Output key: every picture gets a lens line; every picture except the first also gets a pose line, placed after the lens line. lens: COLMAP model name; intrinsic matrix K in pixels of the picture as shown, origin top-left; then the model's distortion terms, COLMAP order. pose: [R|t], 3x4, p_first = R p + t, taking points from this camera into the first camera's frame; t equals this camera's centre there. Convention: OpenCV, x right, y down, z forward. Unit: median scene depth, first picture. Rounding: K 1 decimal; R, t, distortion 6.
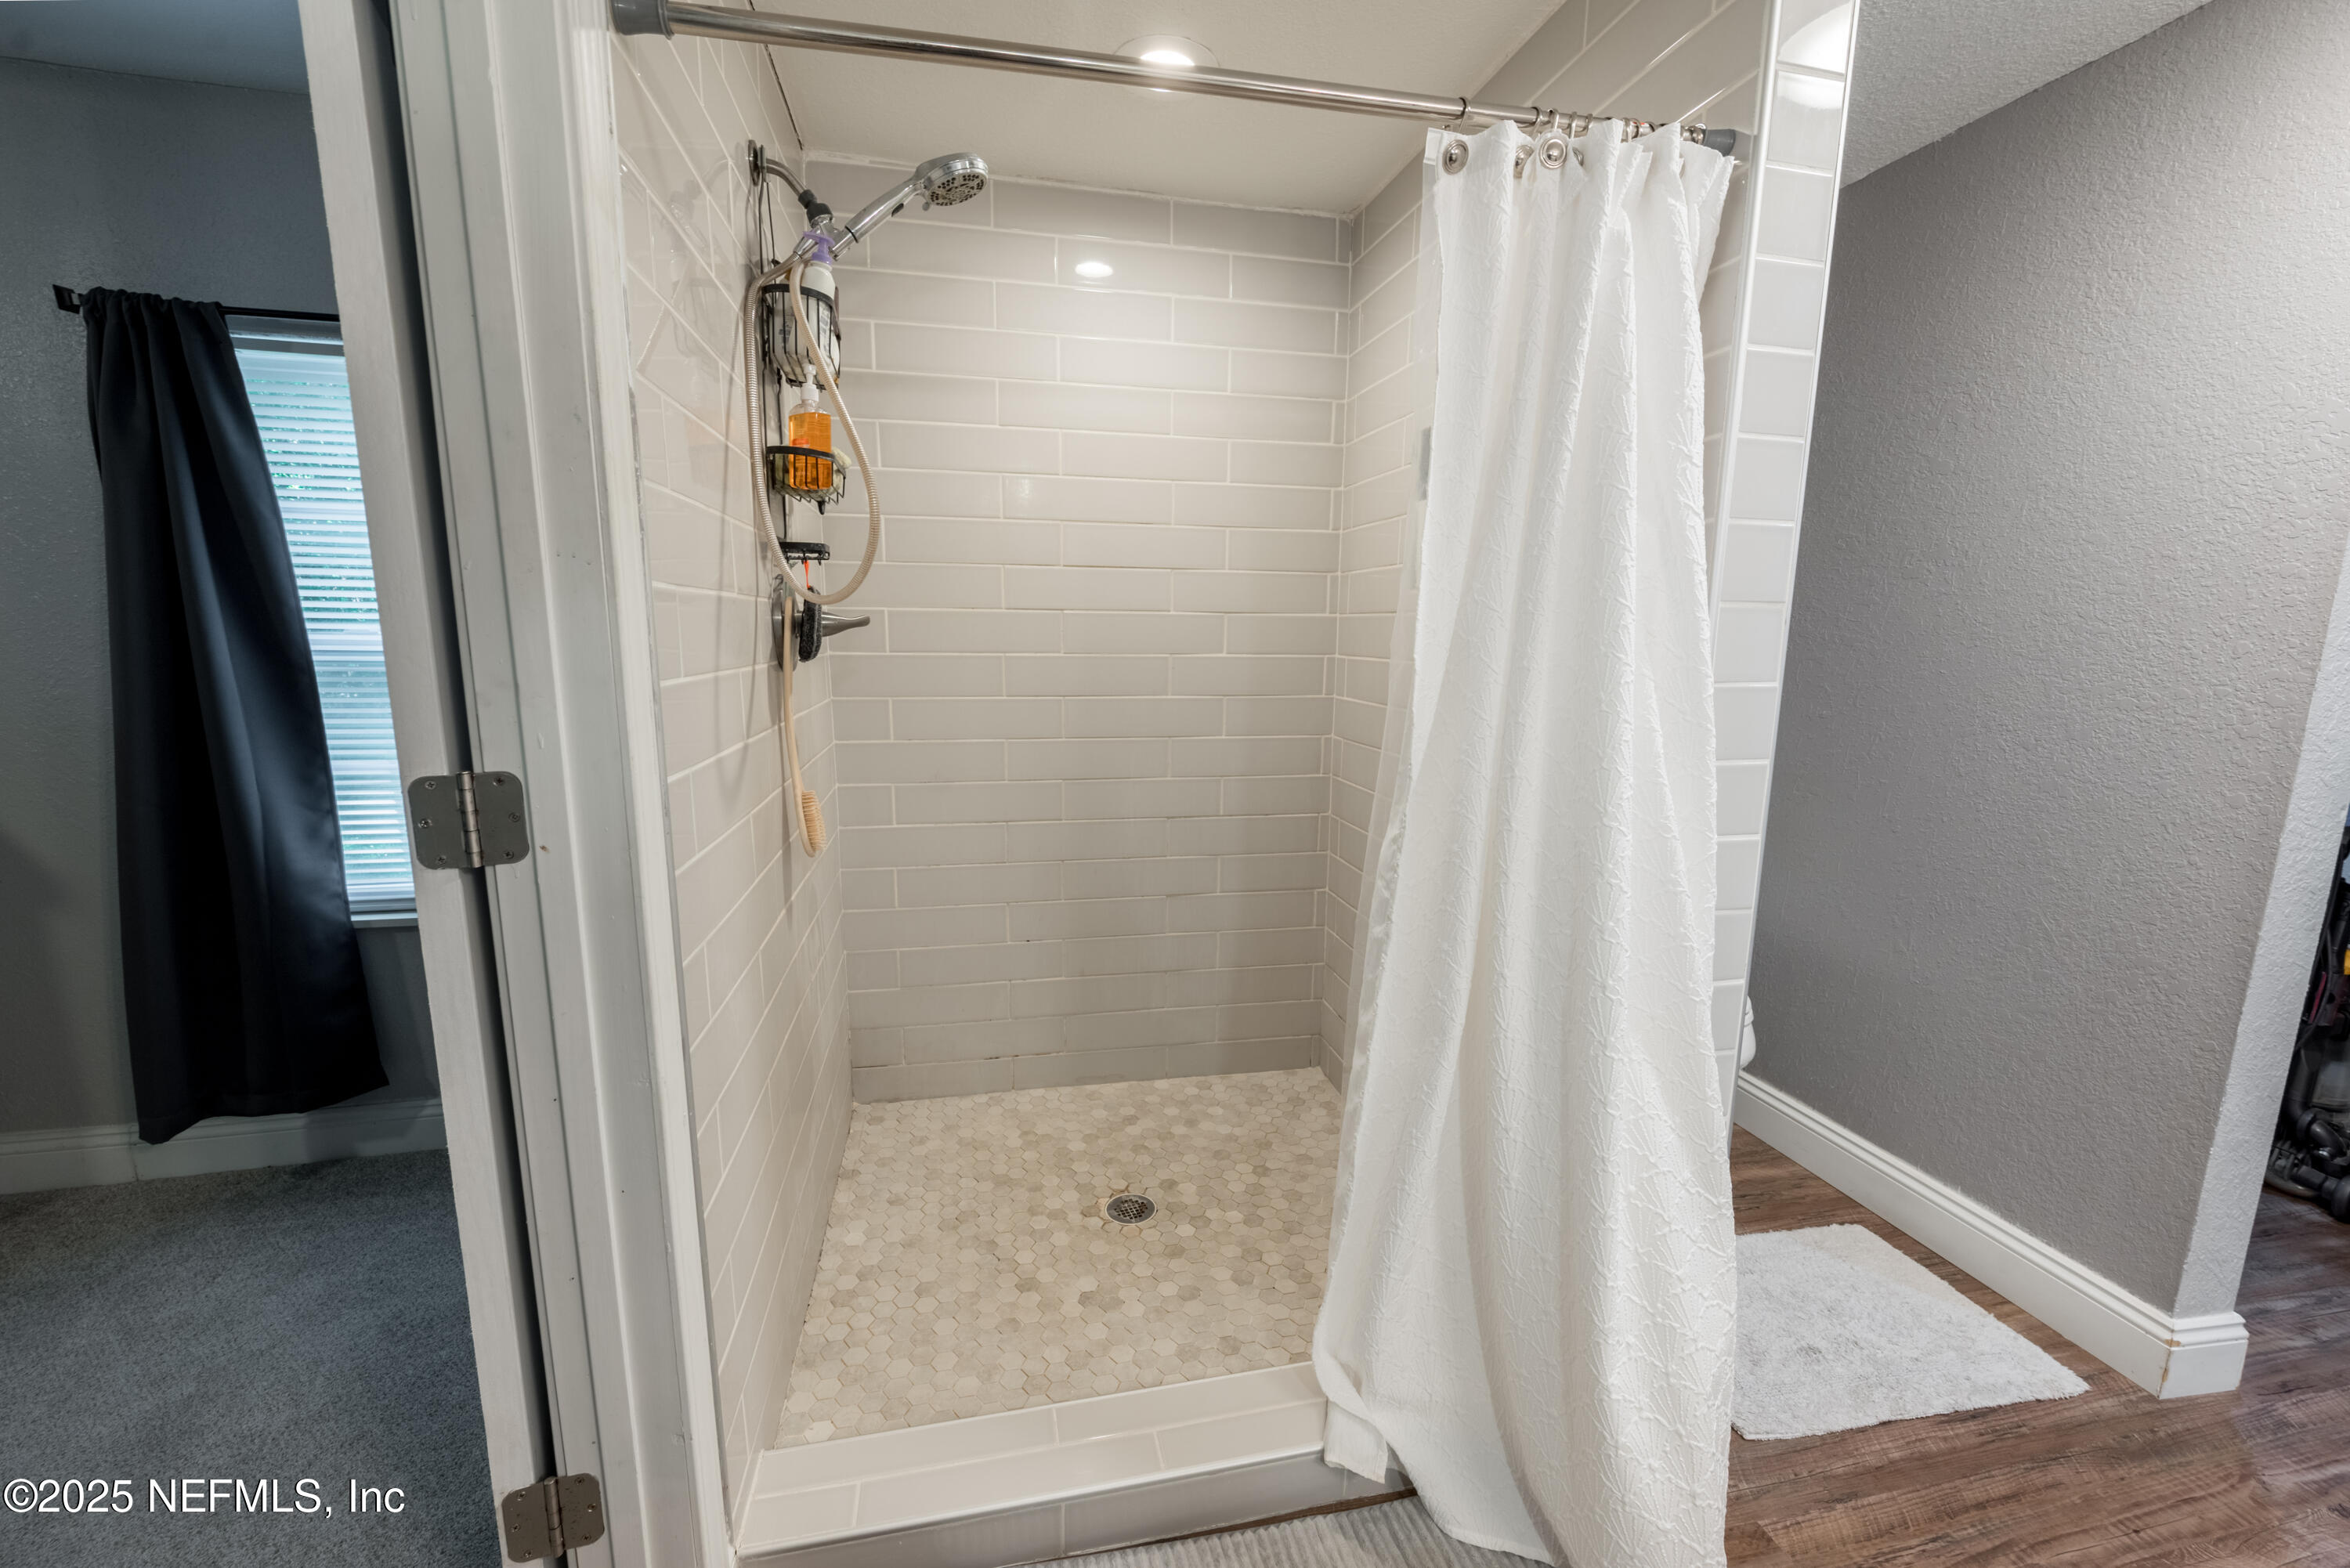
lens RADIAL K [[939.6, 0, 1181.7], [0, 939.6, 781.6], [0, 0, 1]] dist [-0.001771, -0.000375]
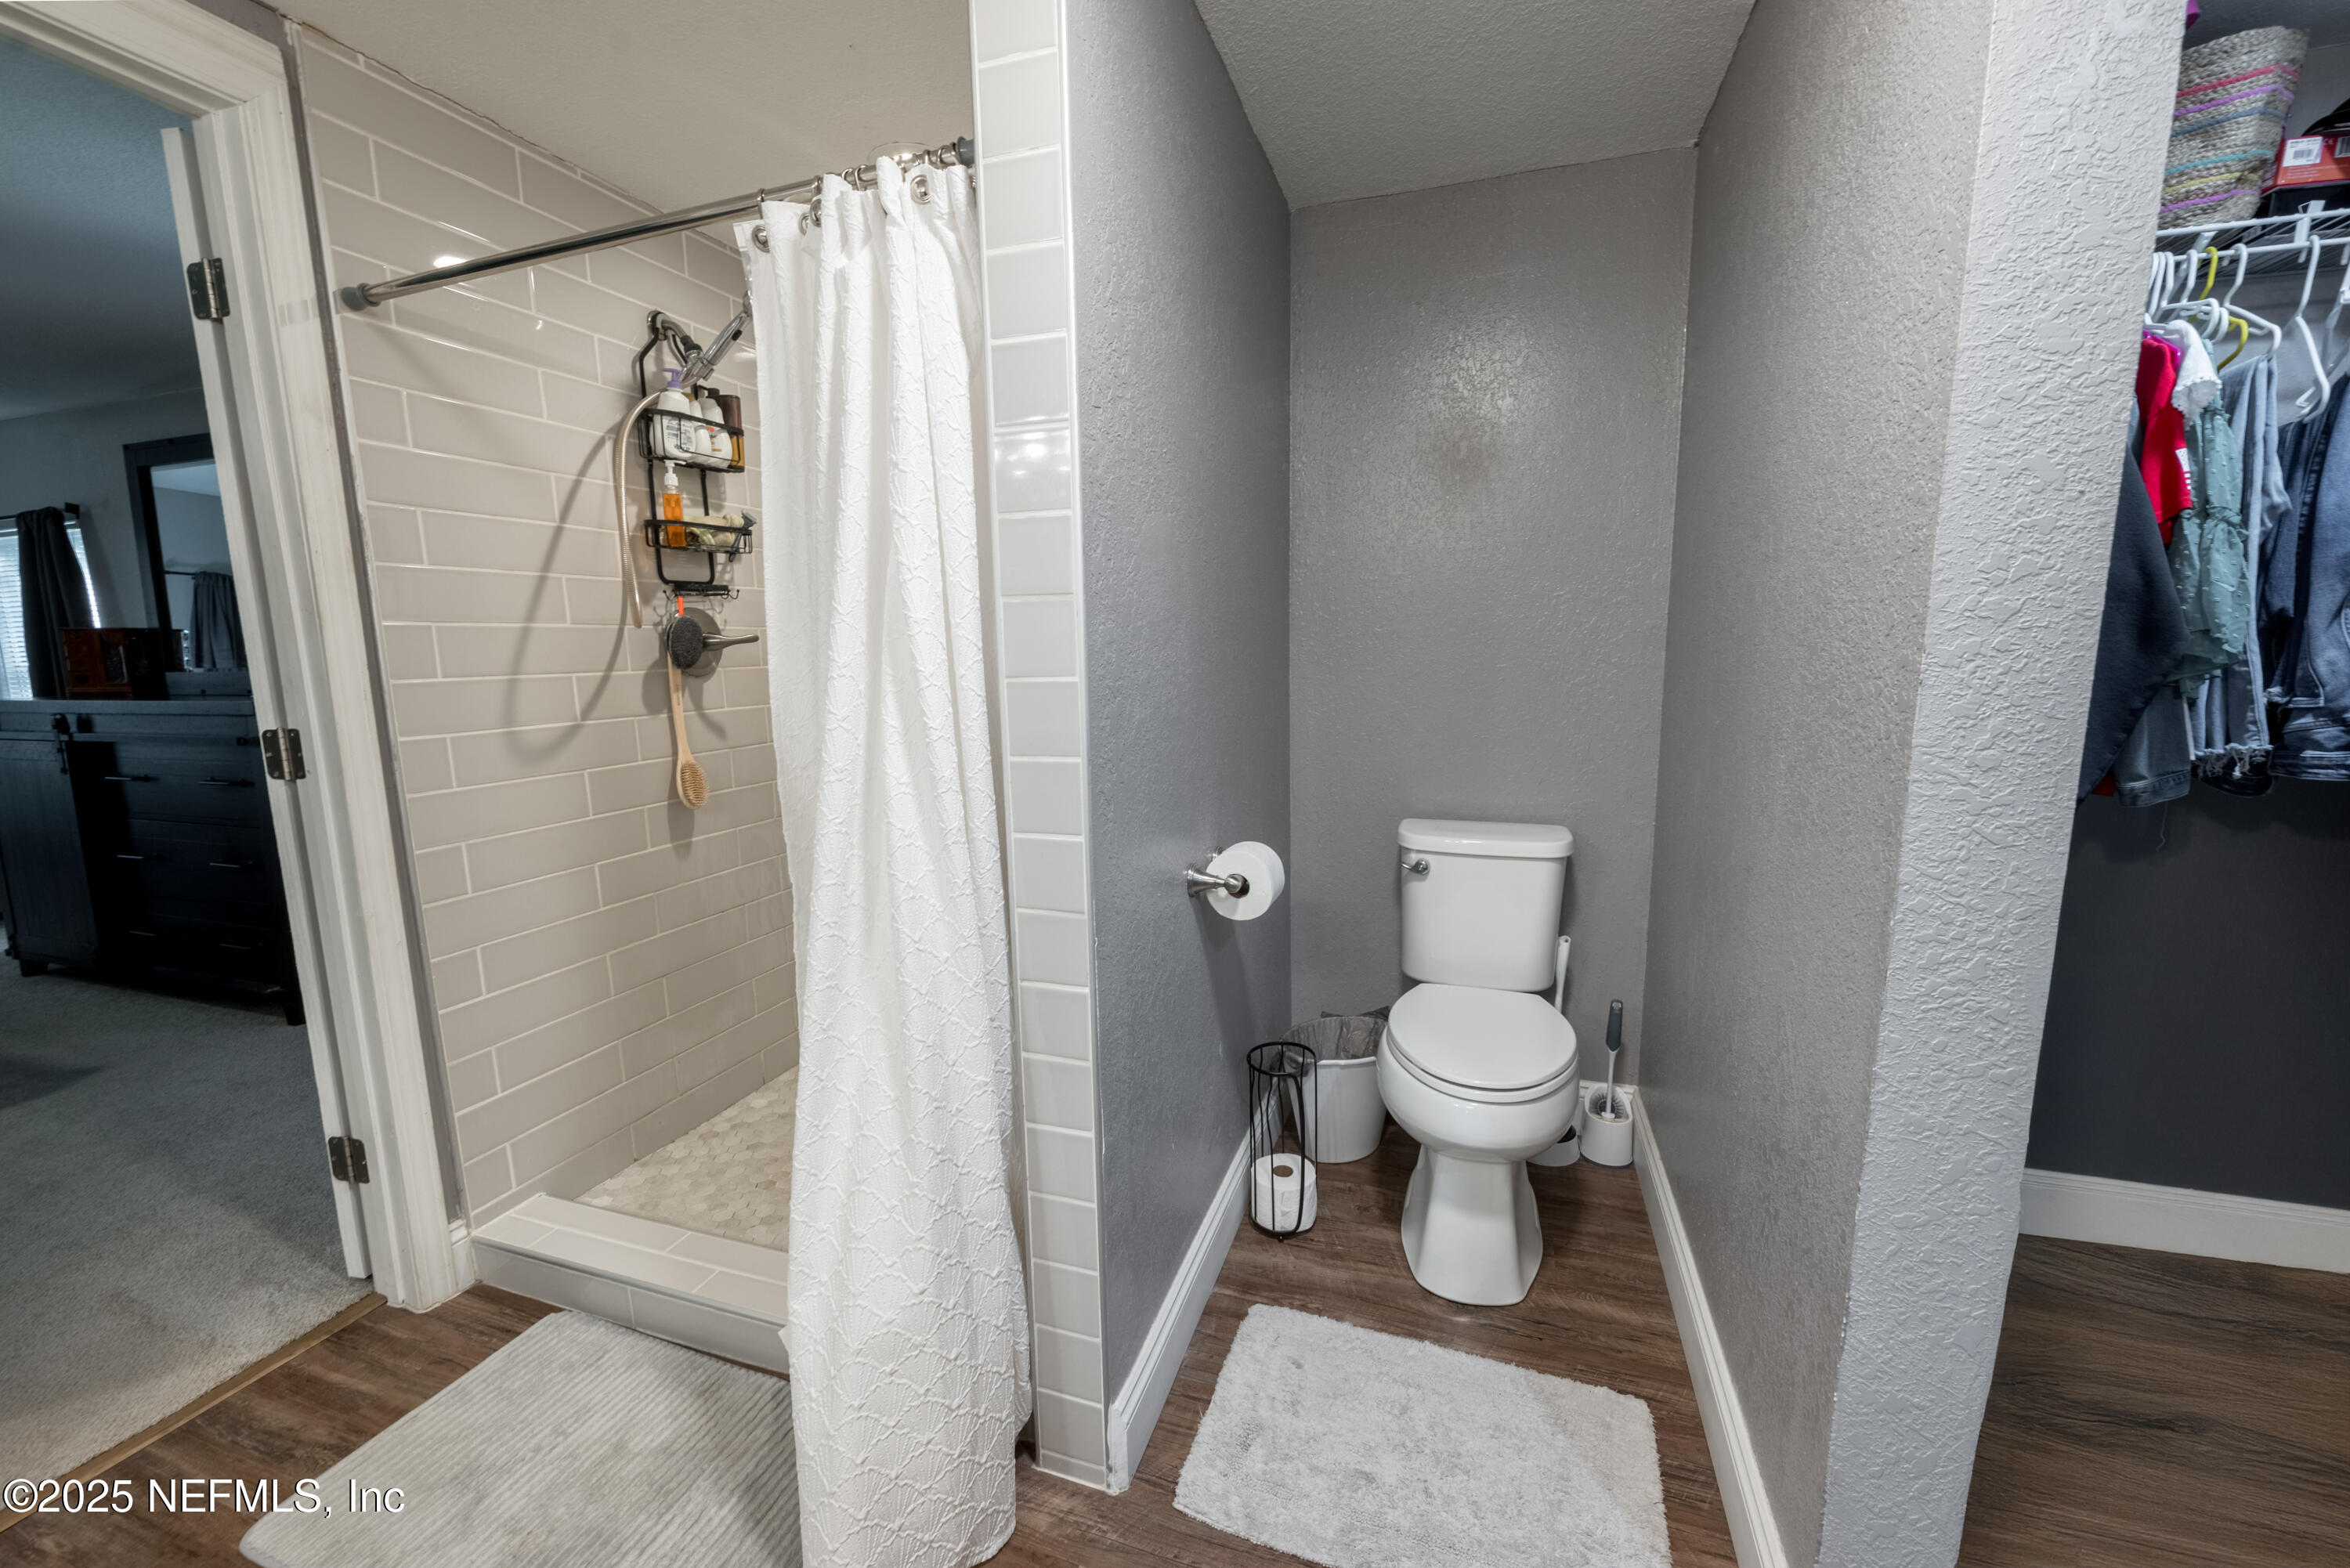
lens RADIAL K [[939.6, 0, 1161.7], [0, 939.6, 782.2], [0, 0, 1]] dist [-0.001771, -0.000375]
pose [[0.850589, 0.050922, -0.523359, 1.014851], [-0.056796, 0.998374, 0.004833, -0.006605], [0.522754, 0.025614, 0.852099, 0.193546]]
